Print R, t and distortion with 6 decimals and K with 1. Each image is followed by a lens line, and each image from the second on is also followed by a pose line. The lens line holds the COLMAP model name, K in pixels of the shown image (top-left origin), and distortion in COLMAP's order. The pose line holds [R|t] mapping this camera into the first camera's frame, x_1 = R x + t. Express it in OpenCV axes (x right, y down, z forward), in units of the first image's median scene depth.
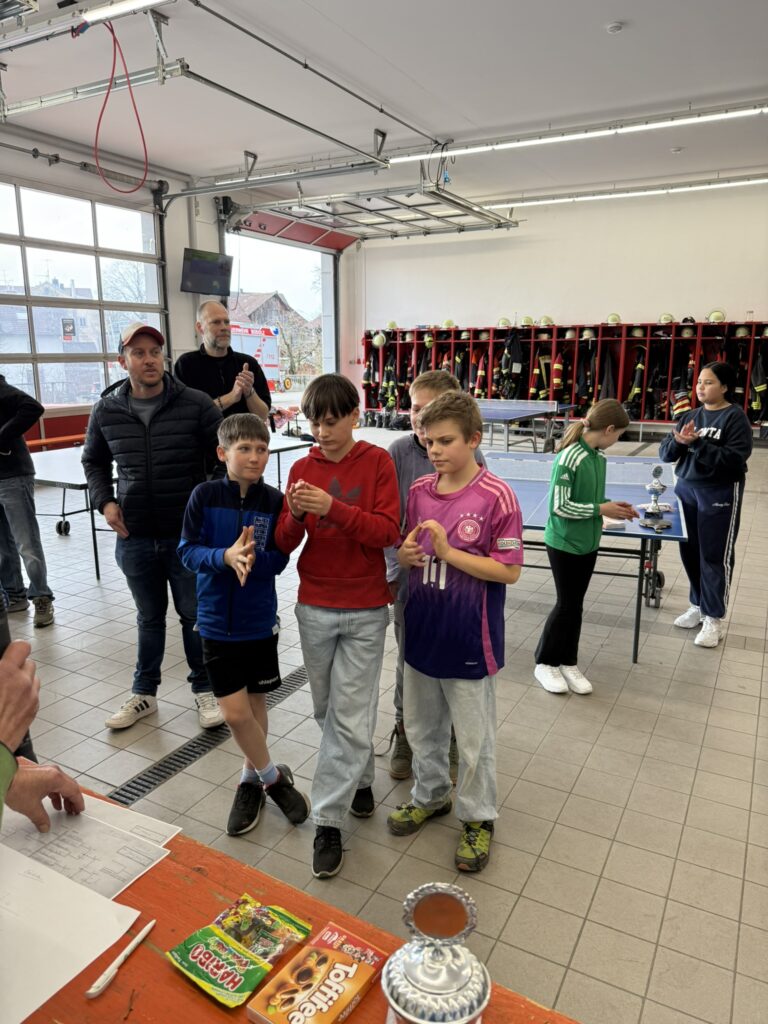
lens RADIAL K [[721.8, 0, 378.5], [0, 721.8, 514.4], [0, 0, 1]] dist [0.115973, -0.169717]
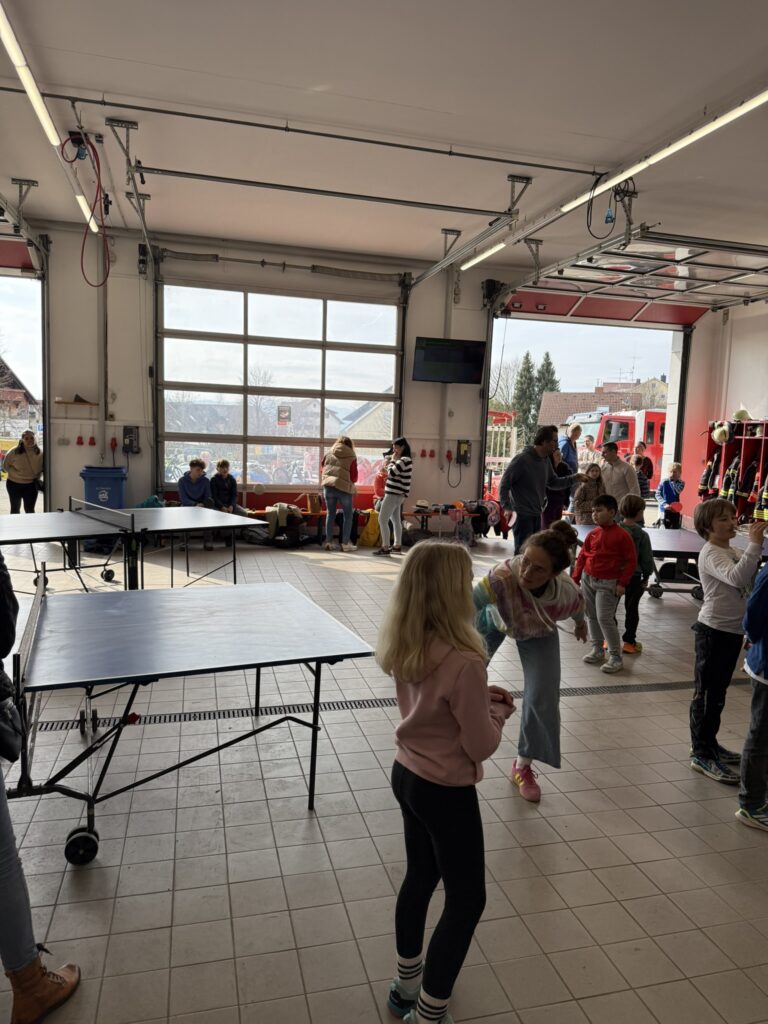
lens RADIAL K [[724.2, 0, 384.0], [0, 724.2, 512.0], [0, 0, 1]] dist [0.107075, -0.155228]
pose [[0.691346, 0.107848, -0.714430, 0.368240], [-0.197169, 0.979428, -0.042947, -0.071300], [0.695101, 0.170555, 0.698388, 0.284657]]
